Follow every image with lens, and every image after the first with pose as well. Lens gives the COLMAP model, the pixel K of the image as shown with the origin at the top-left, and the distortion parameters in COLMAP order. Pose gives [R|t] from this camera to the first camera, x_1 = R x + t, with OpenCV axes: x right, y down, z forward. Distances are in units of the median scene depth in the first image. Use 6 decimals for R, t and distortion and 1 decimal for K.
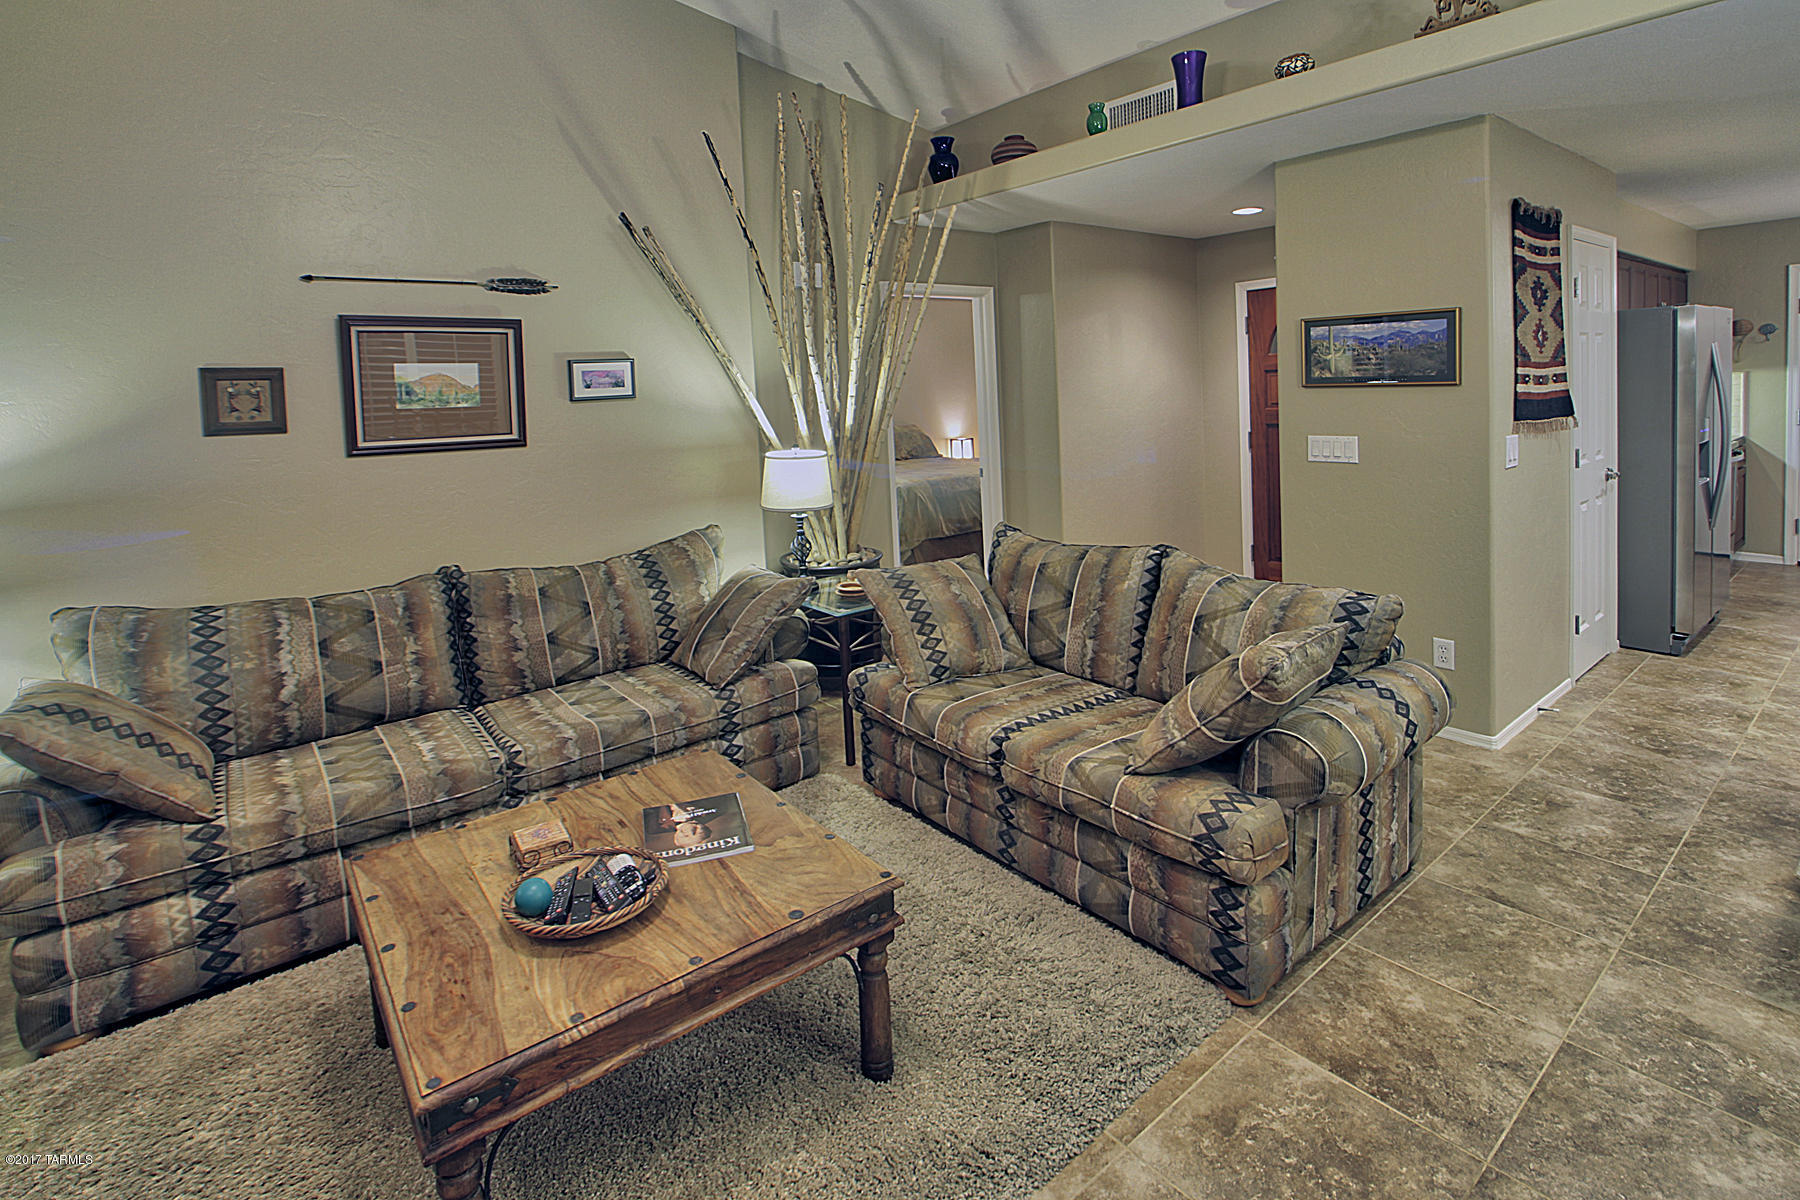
lens RADIAL K [[846.1, 0, 913.3], [0, 846.1, 468.6], [0, 0, 1]] dist [-0.014819, -0.000049]
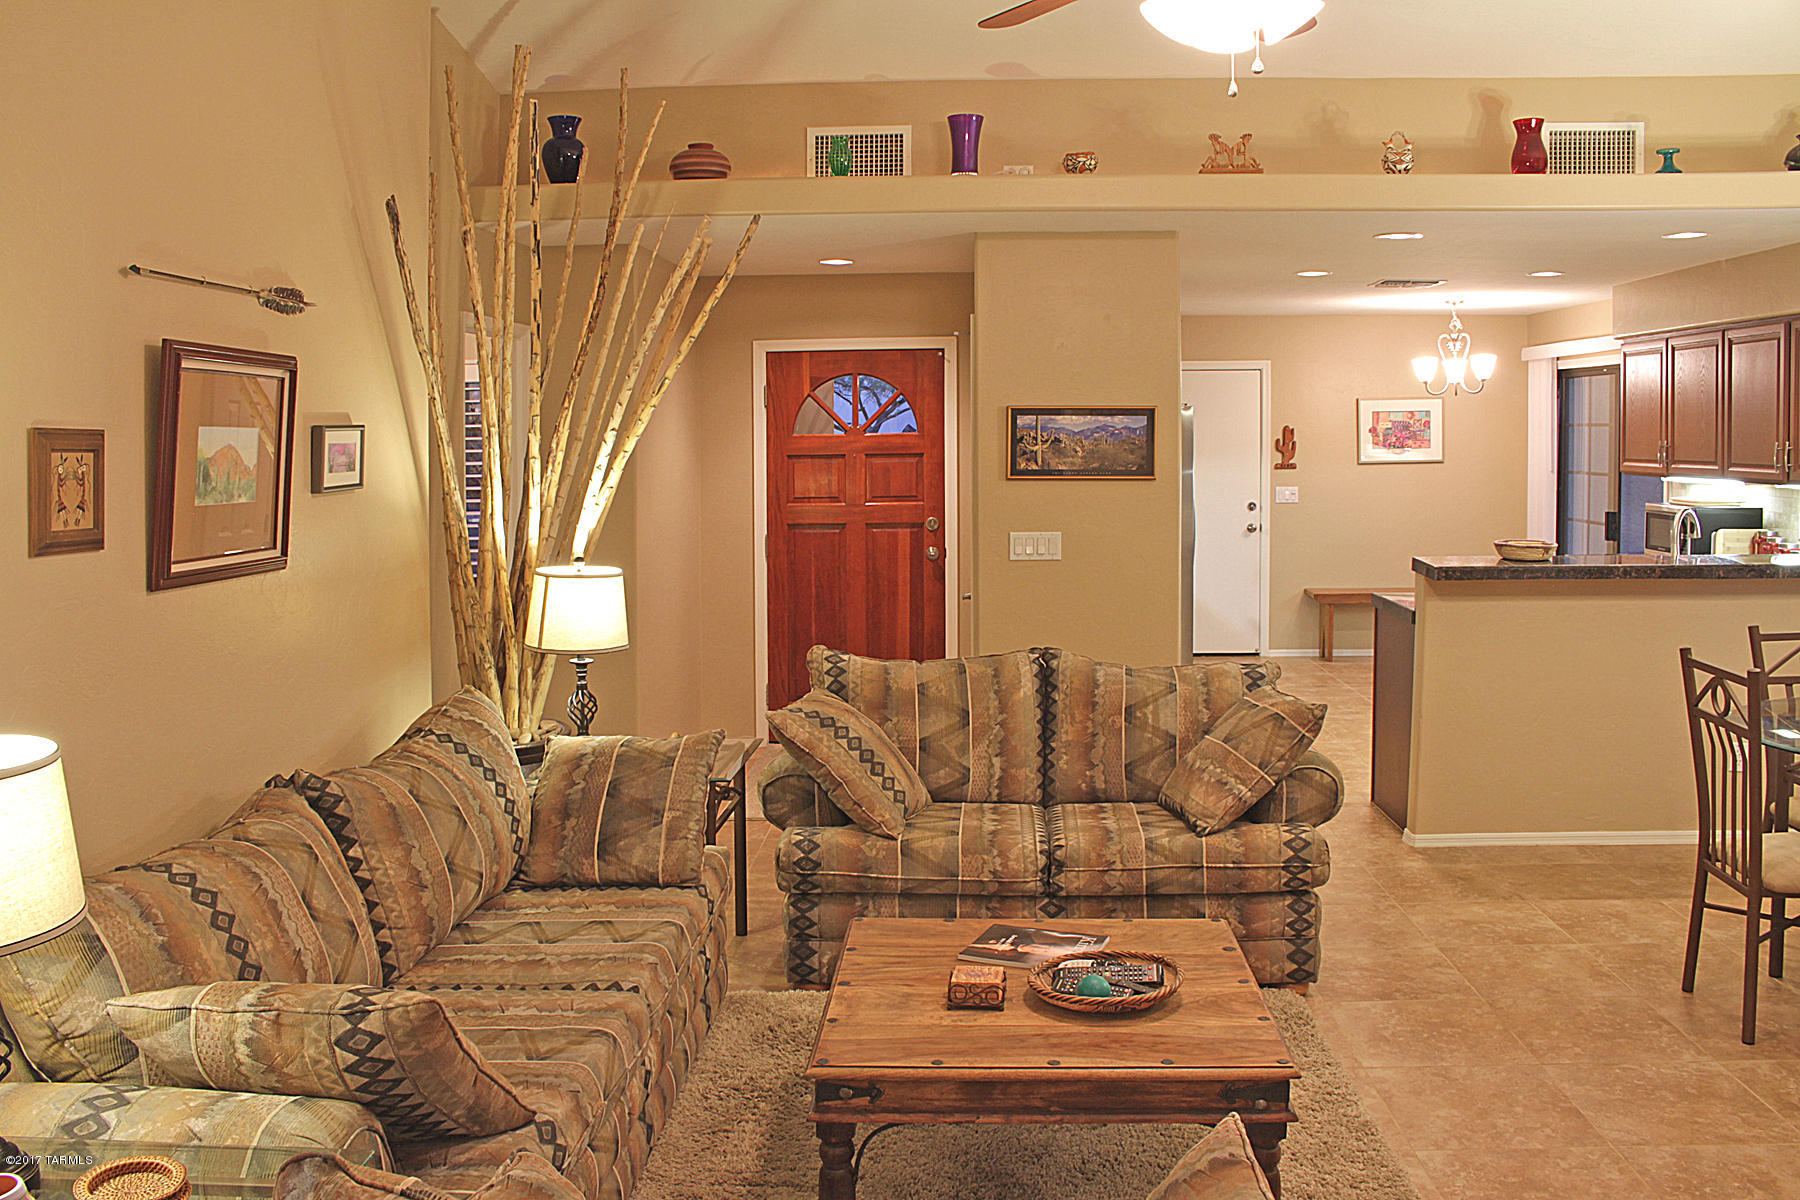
lens RADIAL K [[1537.9, 0, 899.3], [0, 1537.9, 594.8], [0, 0, 1]] dist [-0.137336, 0.002830]
pose [[0.662933, -0.045520, 0.747294, -1.046956], [0.057064, 0.998319, 0.010189, 0.005671], [-0.746501, 0.035889, 0.664416, -0.019511]]
